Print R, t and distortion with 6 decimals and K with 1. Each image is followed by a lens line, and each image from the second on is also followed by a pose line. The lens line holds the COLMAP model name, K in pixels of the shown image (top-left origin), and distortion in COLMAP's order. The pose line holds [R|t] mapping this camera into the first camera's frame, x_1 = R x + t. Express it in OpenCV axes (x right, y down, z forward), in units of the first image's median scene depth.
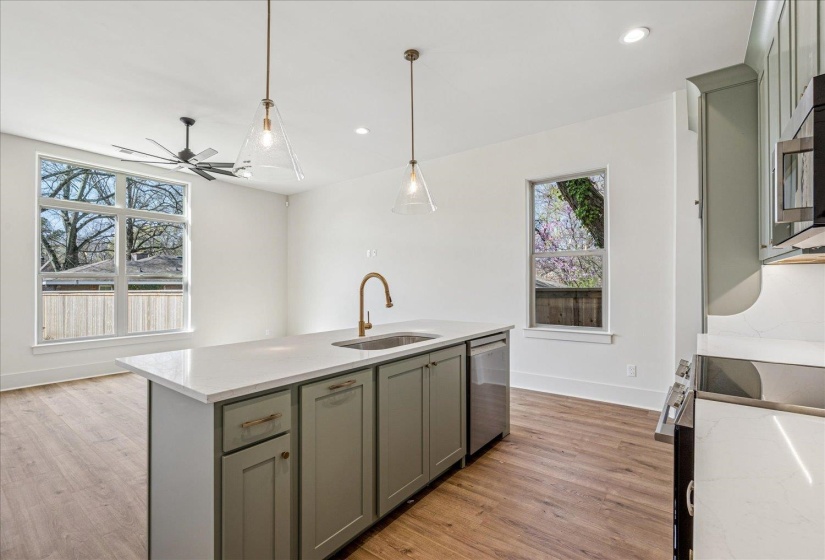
lens RADIAL K [[377.1, 0, 410.8], [0, 377.1, 282.1], [0, 0, 1]] dist [-0.008174, 0.002687]
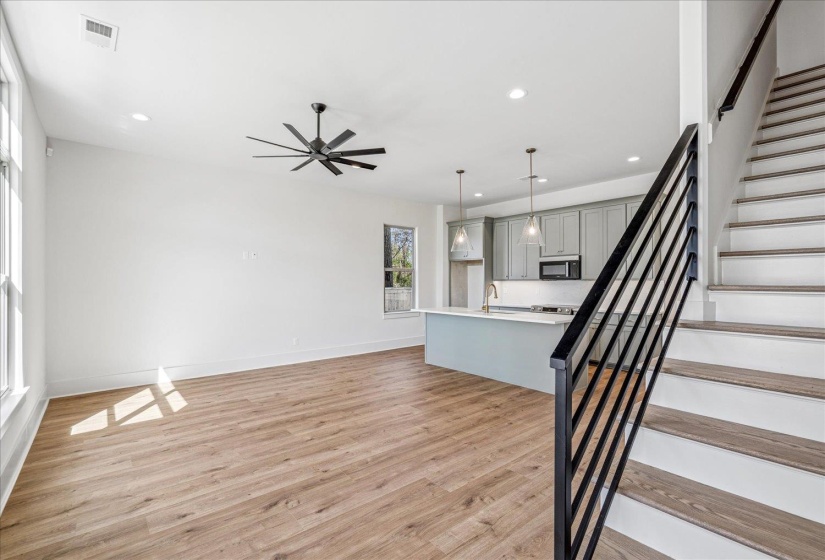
lens RADIAL K [[377.1, 0, 409.0], [0, 377.1, 282.3], [0, 0, 1]] dist [-0.008174, 0.002687]
pose [[0.217702, 0.001362, 0.976014, -2.048933], [-0.005839, 0.999983, -0.000093, -0.025010], [-0.975998, -0.005679, 0.217707, 0.854410]]
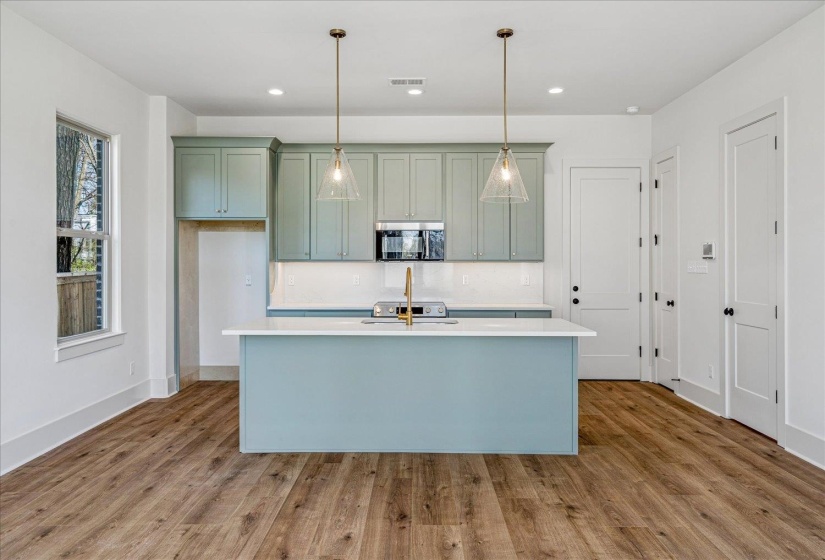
lens RADIAL K [[566.2, 0, 411.1], [0, 566.2, 263.1], [0, 0, 1]] dist [0.009452, -0.001047]
pose [[-0.600962, 0.001288, 0.799277, -1.281729], [-0.005058, 0.999973, -0.005414, -0.025459], [-0.799262, -0.007297, -0.600939, 1.755376]]
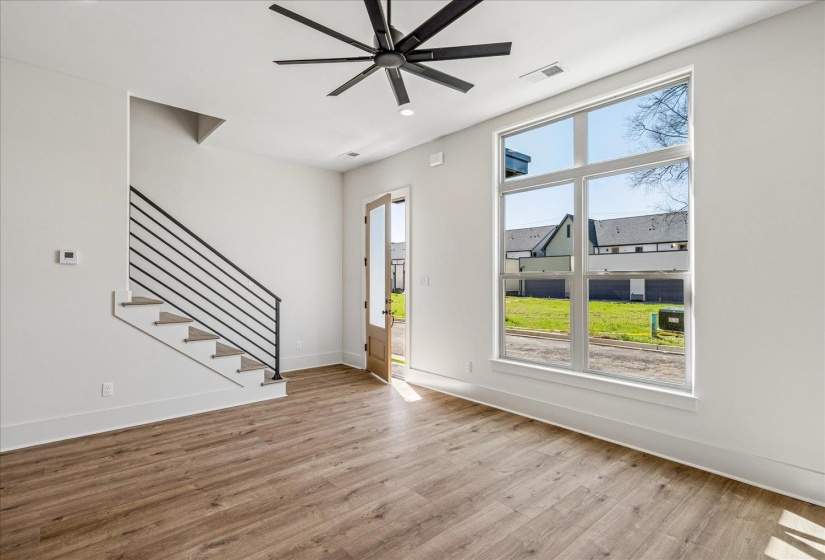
lens RADIAL K [[403.6, 0, 409.0], [0, 403.6, 277.7], [0, 0, 1]] dist [-0.000337, 0.001013]
pose [[-0.194534, -0.005886, -0.980878, -0.096551], [0.004138, 0.999968, -0.006821, -0.020794], [0.980887, -0.005386, -0.194503, 1.628855]]
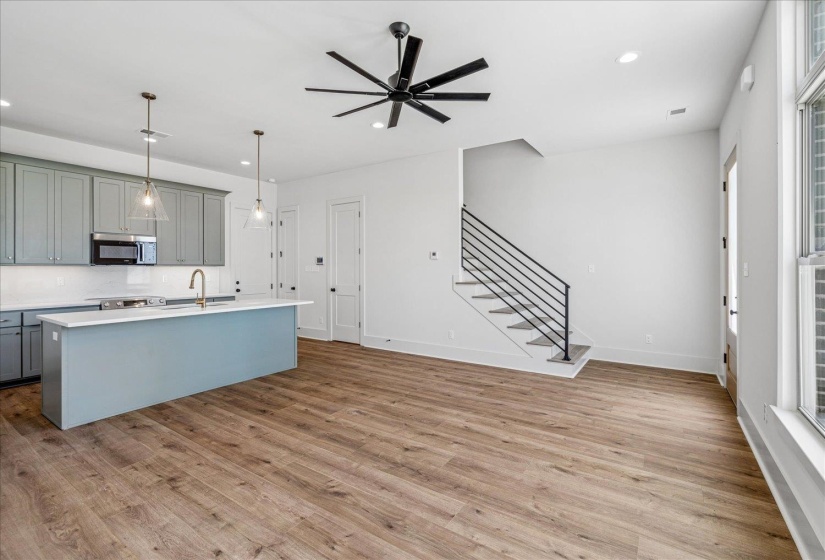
lens RADIAL K [[377.1, 0, 408.6], [0, 377.1, 267.7], [0, 0, 1]] dist [-0.008174, 0.002687]
pose [[-0.998264, 0.002435, -0.058839, -0.823480], [0.002869, 0.999969, -0.007287, -0.014996], [0.058820, -0.007443, -0.998241, 2.387763]]
